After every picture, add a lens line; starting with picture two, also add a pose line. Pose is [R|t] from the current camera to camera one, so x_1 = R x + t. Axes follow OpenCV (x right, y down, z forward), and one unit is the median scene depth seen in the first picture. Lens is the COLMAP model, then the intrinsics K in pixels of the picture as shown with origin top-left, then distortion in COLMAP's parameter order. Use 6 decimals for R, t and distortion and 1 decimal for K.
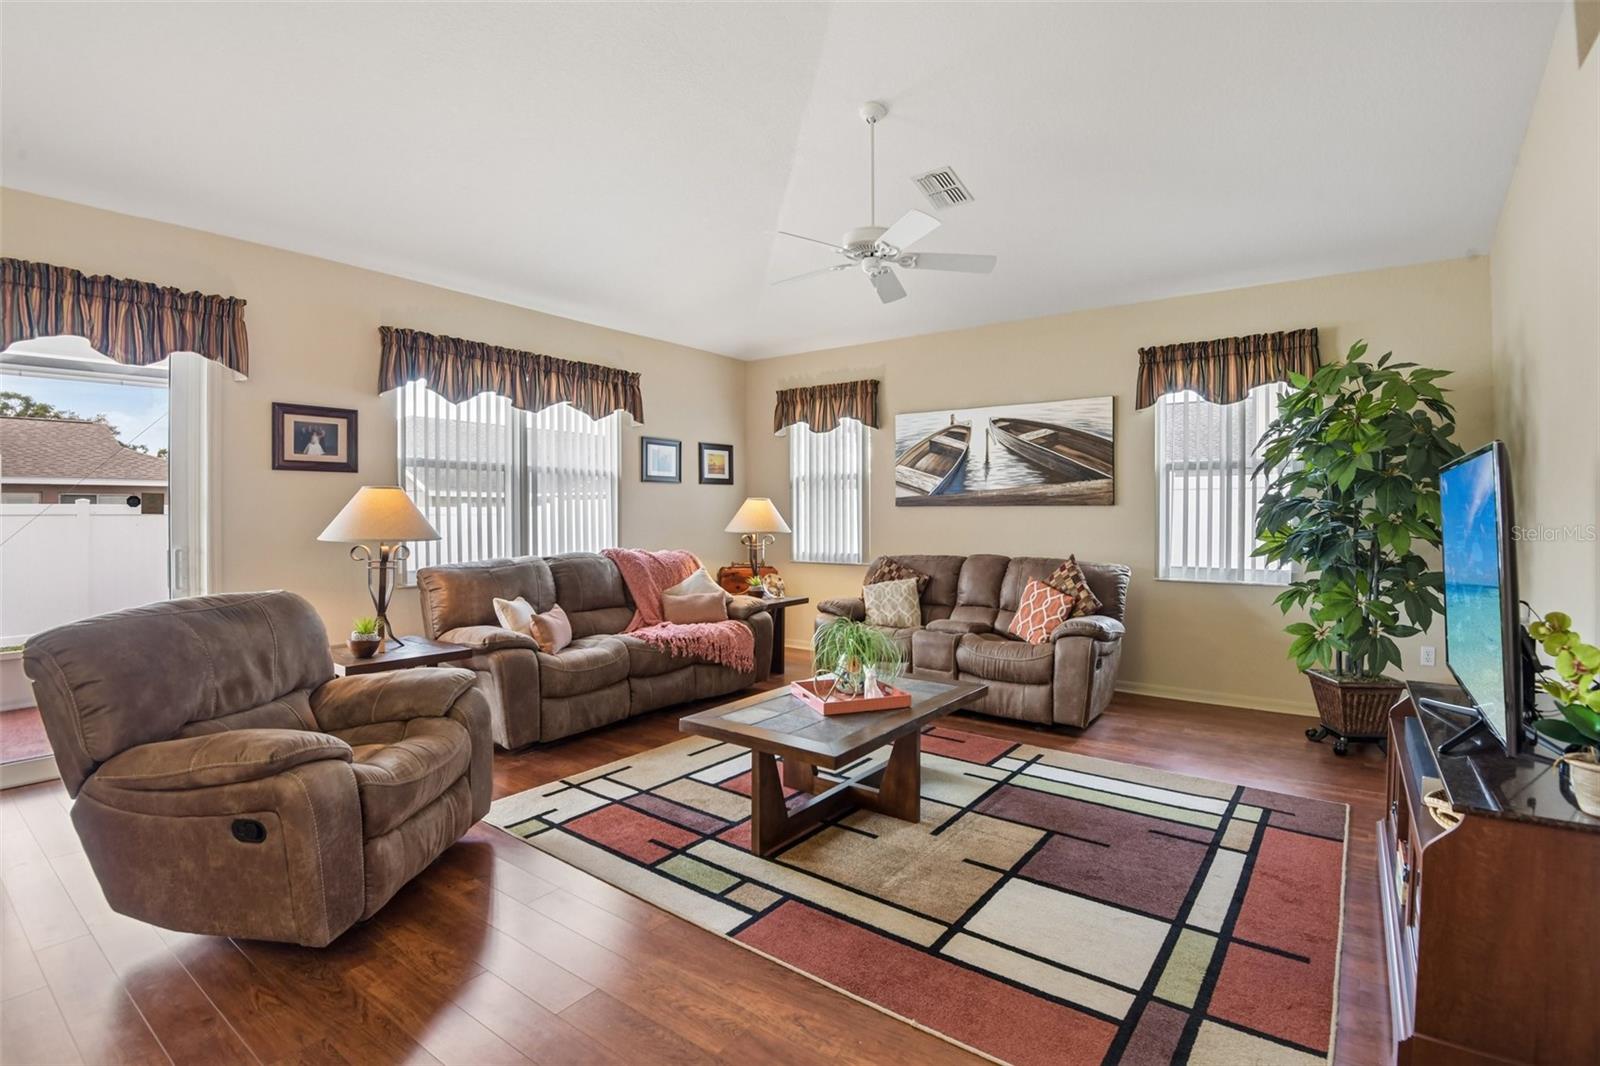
lens RADIAL K [[745.6, 0, 794.1], [0, 745.6, 518.8], [0, 0, 1]] dist [-0.000805, -0.028396]
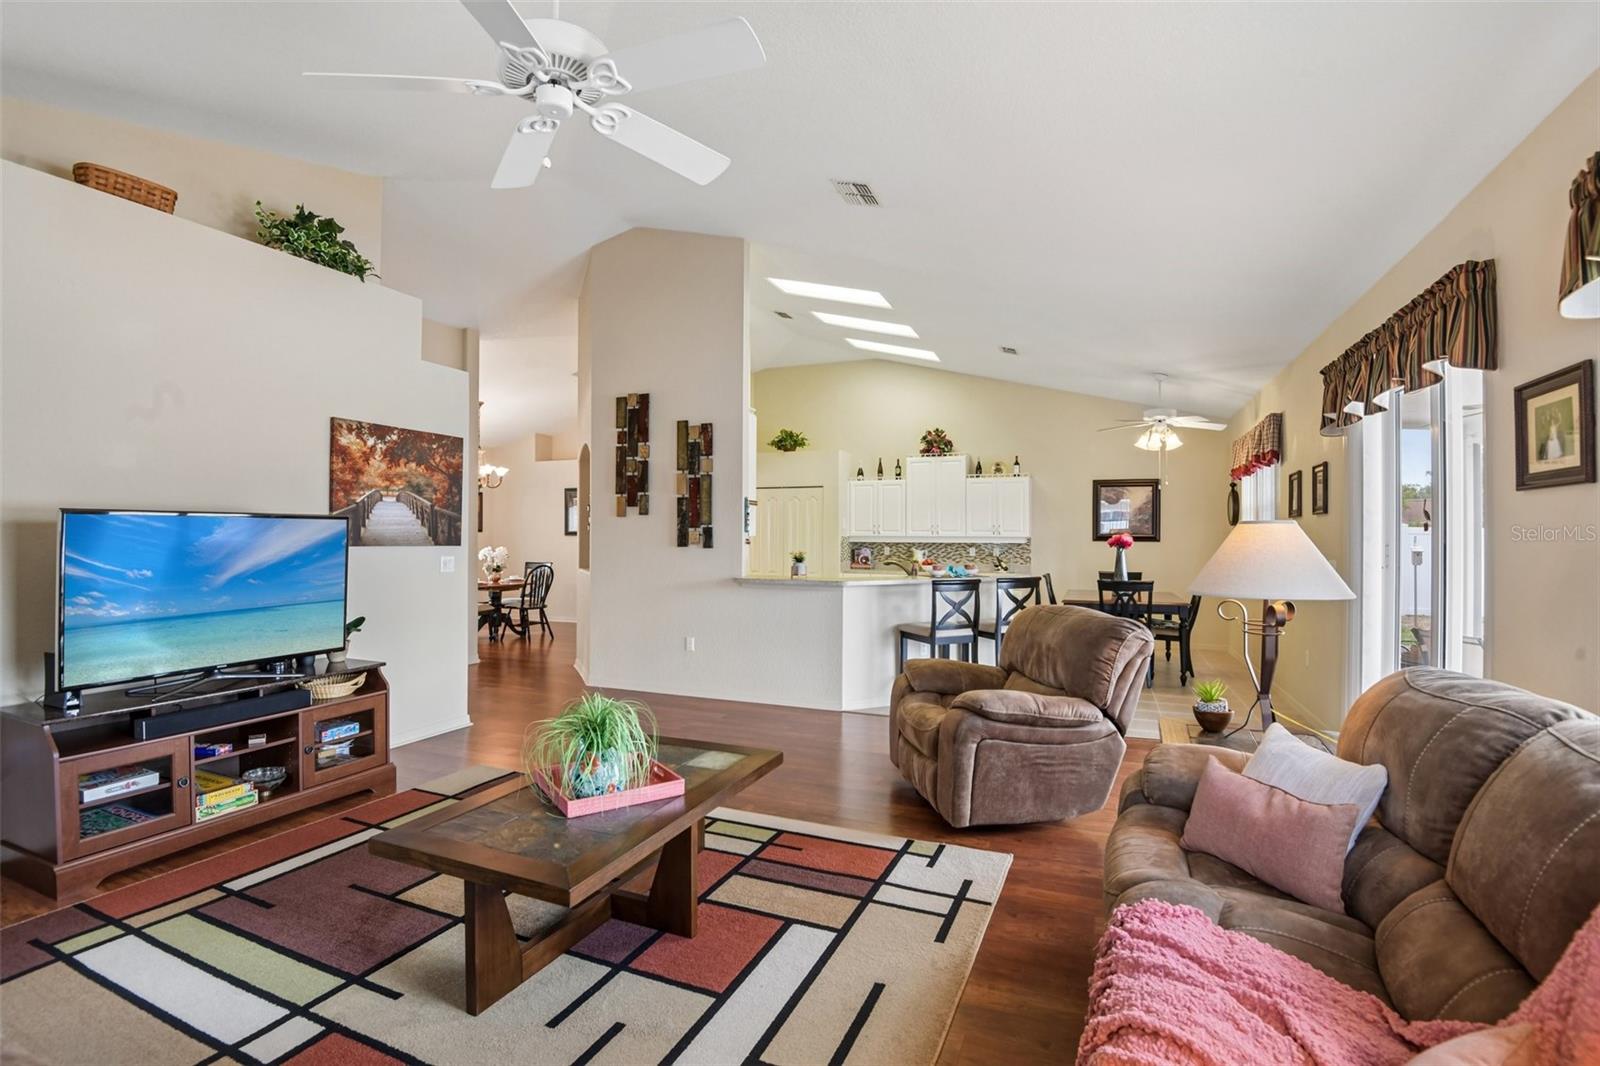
lens RADIAL K [[745.6, 0, 794.1], [0, 745.6, 518.8], [0, 0, 1]] dist [-0.000805, -0.028396]
pose [[-0.970153, -0.009675, -0.242299, 0.056683], [-0.006840, 0.999898, -0.012539, -0.027429], [0.242395, -0.010507, -0.970121, 1.327772]]
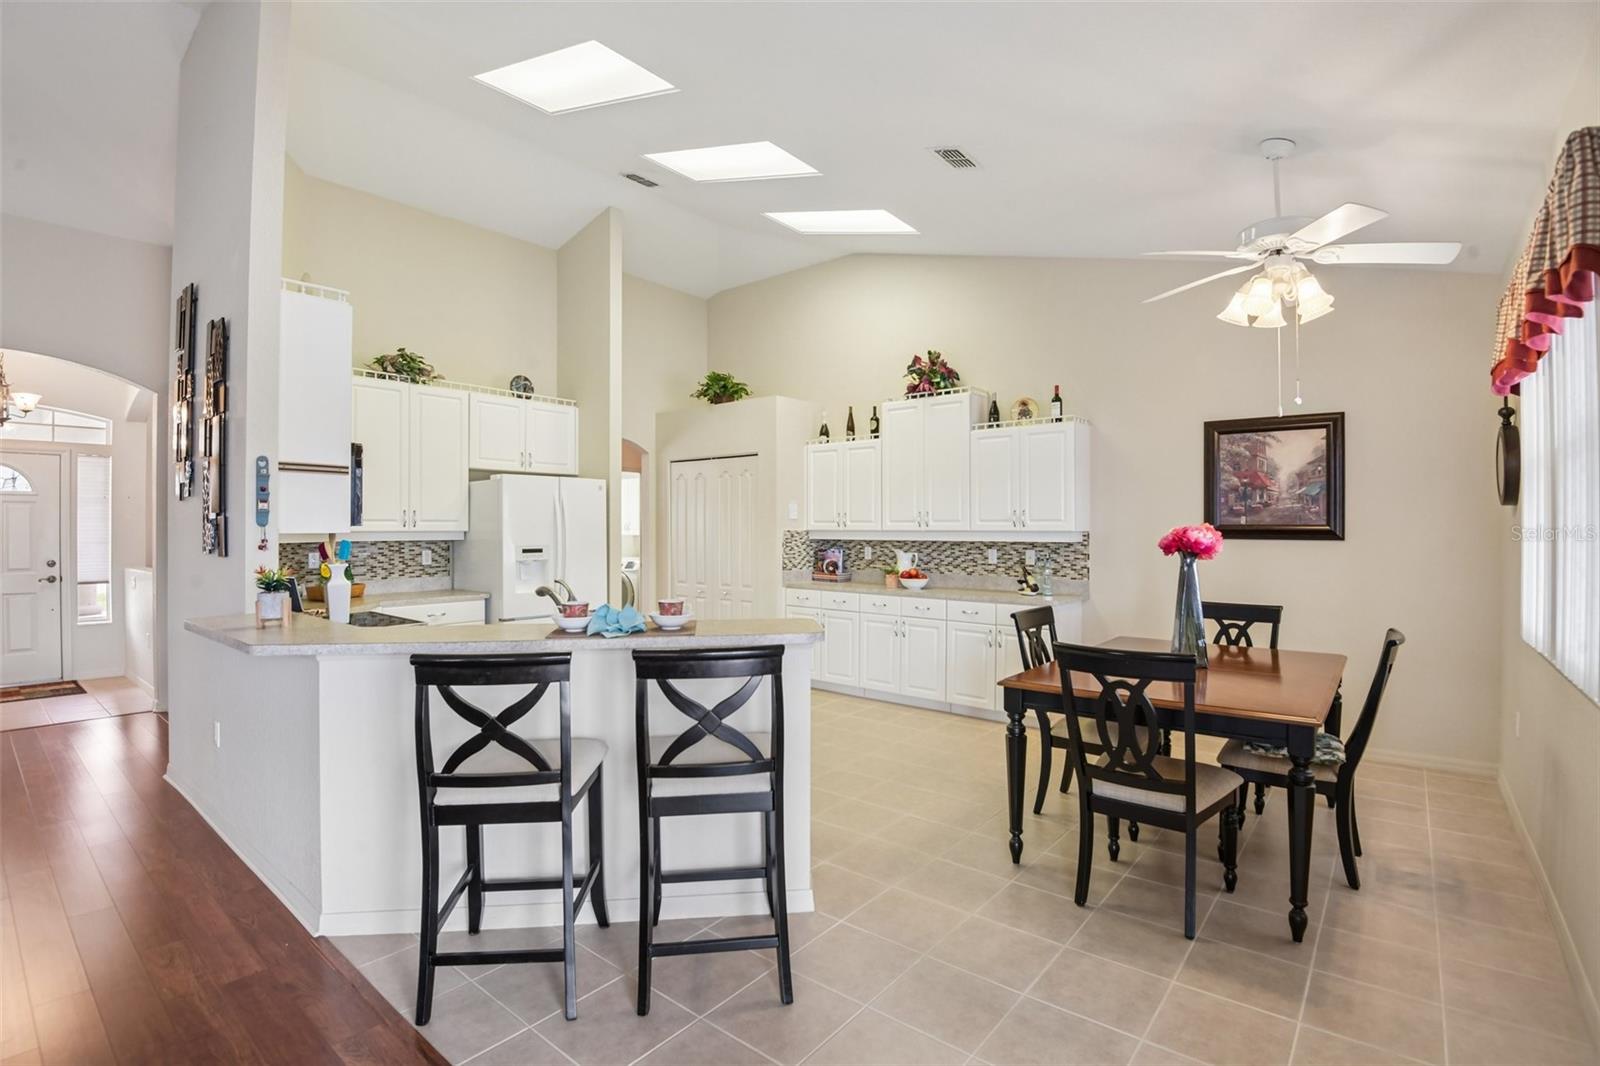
lens RADIAL K [[745.6, 0, 794.1], [0, 745.6, 518.8], [0, 0, 1]] dist [-0.000805, -0.028396]
pose [[-0.998659, 0.001074, 0.051758, -0.708410], [0.001012, 0.999999, -0.001224, -0.025203], [-0.051760, -0.001170, -0.998659, 0.634604]]
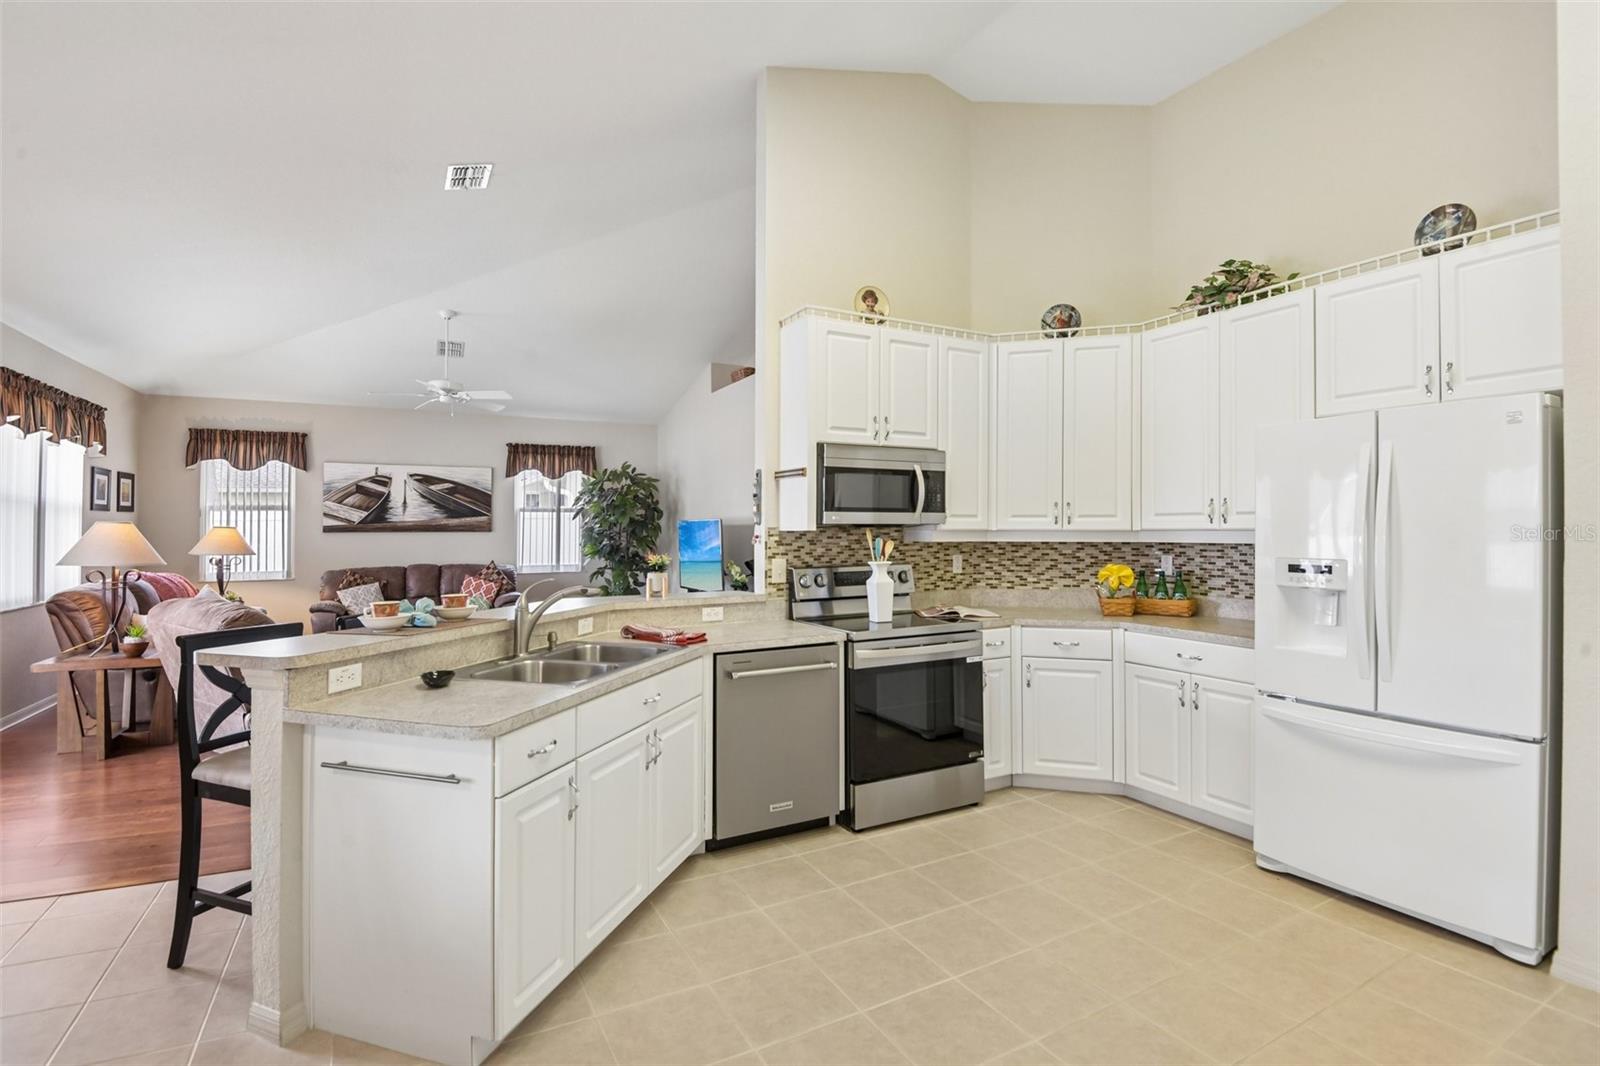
lens RADIAL K [[745.6, 0, 794.1], [0, 745.6, 518.8], [0, 0, 1]] dist [-0.000805, -0.028396]
pose [[0.440833, 0.010659, 0.897526, -0.946483], [0.012155, 0.999767, -0.017843, -0.010627], [-0.897507, 0.018775, 0.440600, -0.443891]]
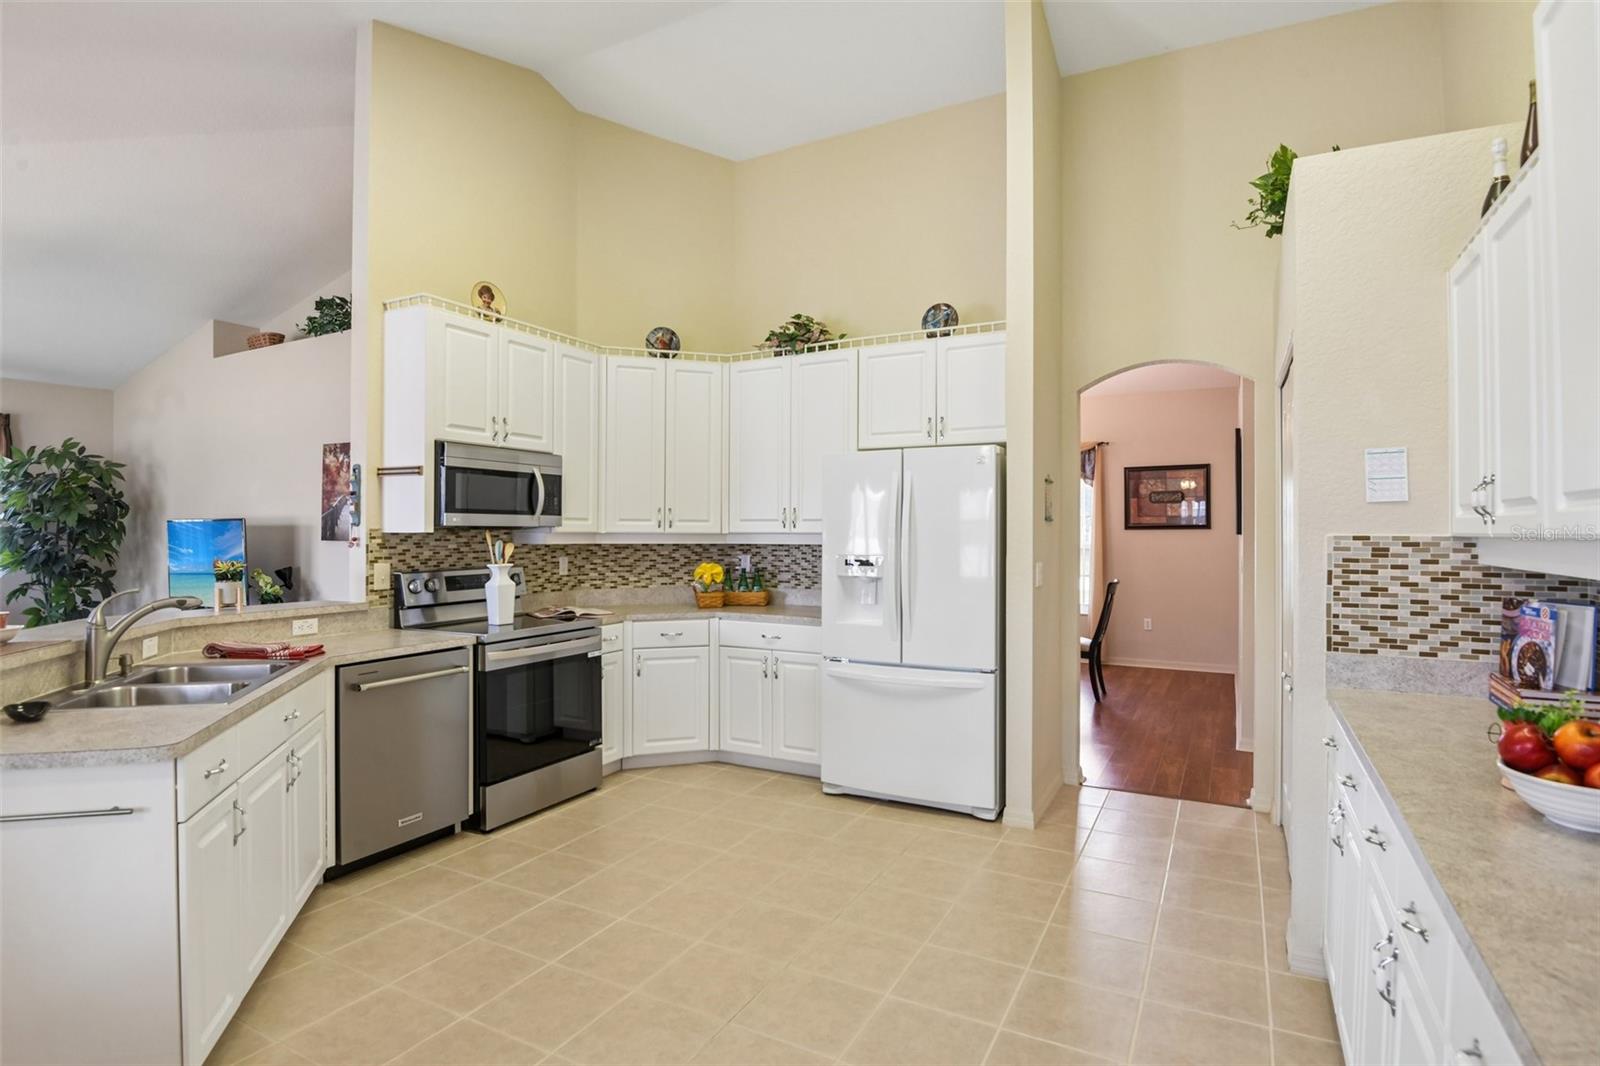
lens RADIAL K [[802.3, 0, 805.6], [0, 802.3, 534.8], [0, 0, 1]] dist [-0.003862, -0.027440]
pose [[-0.144363, -0.003871, 0.989517, -1.084921], [0.007834, 0.999957, 0.005054, -0.010847], [-0.989494, 0.008482, -0.144326, -0.369868]]
